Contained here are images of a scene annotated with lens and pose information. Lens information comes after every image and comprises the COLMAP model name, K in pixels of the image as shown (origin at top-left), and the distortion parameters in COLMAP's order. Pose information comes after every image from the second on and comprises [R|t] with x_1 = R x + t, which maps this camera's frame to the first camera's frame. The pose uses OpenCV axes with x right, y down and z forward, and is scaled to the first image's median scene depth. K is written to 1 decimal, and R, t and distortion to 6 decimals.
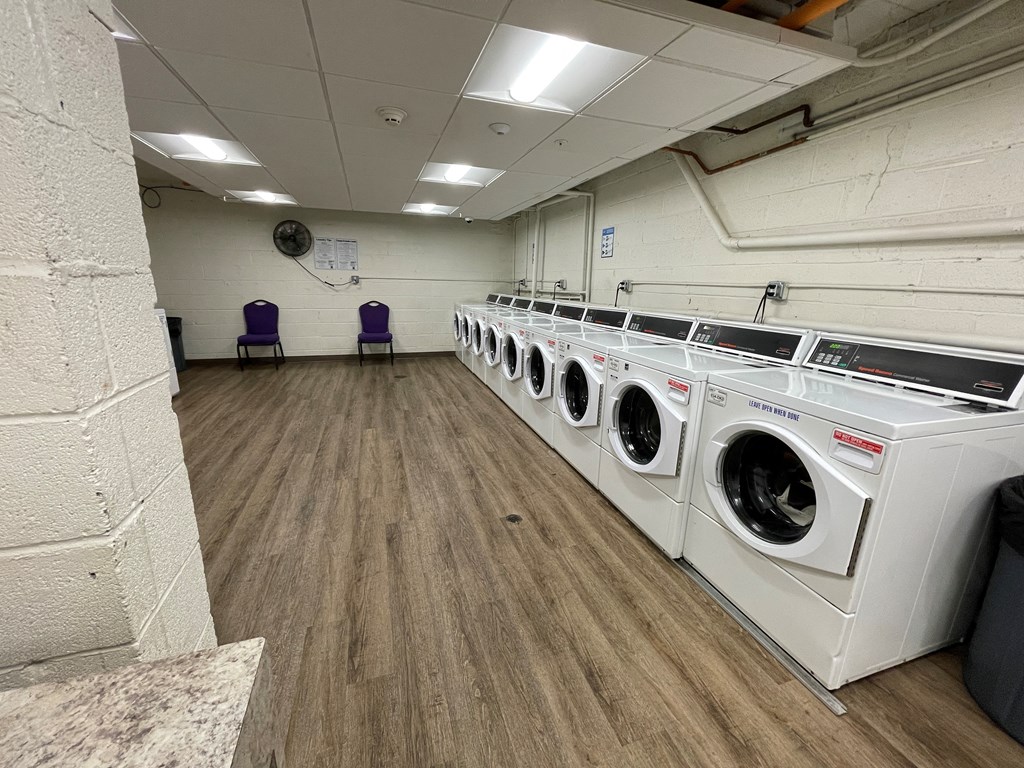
lens RADIAL K [[411.2, 0, 509.3], [0, 411.2, 383.4], [0, 0, 1]] dist [-0.002865, 0.000886]
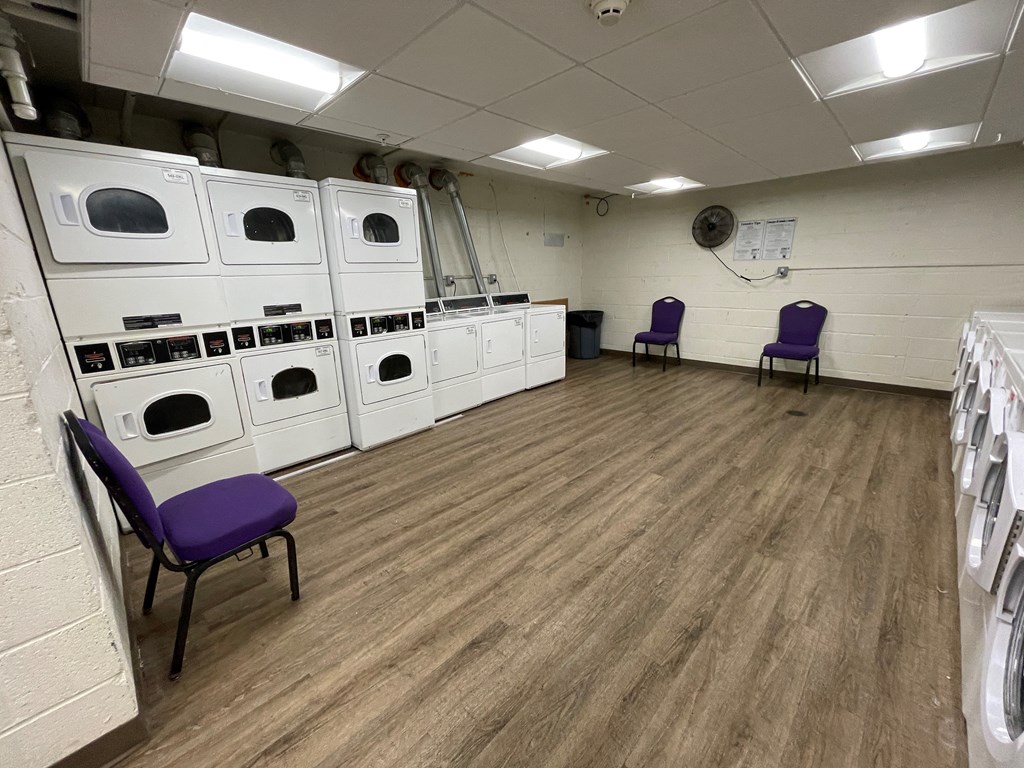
lens RADIAL K [[411.2, 0, 509.3], [0, 411.2, 383.4], [0, 0, 1]] dist [-0.002865, 0.000886]
pose [[0.448821, 0.202193, -0.870447, 0.160933], [-0.183174, 0.974199, 0.131845, -0.102948], [0.874647, 0.100268, 0.474278, 0.381805]]
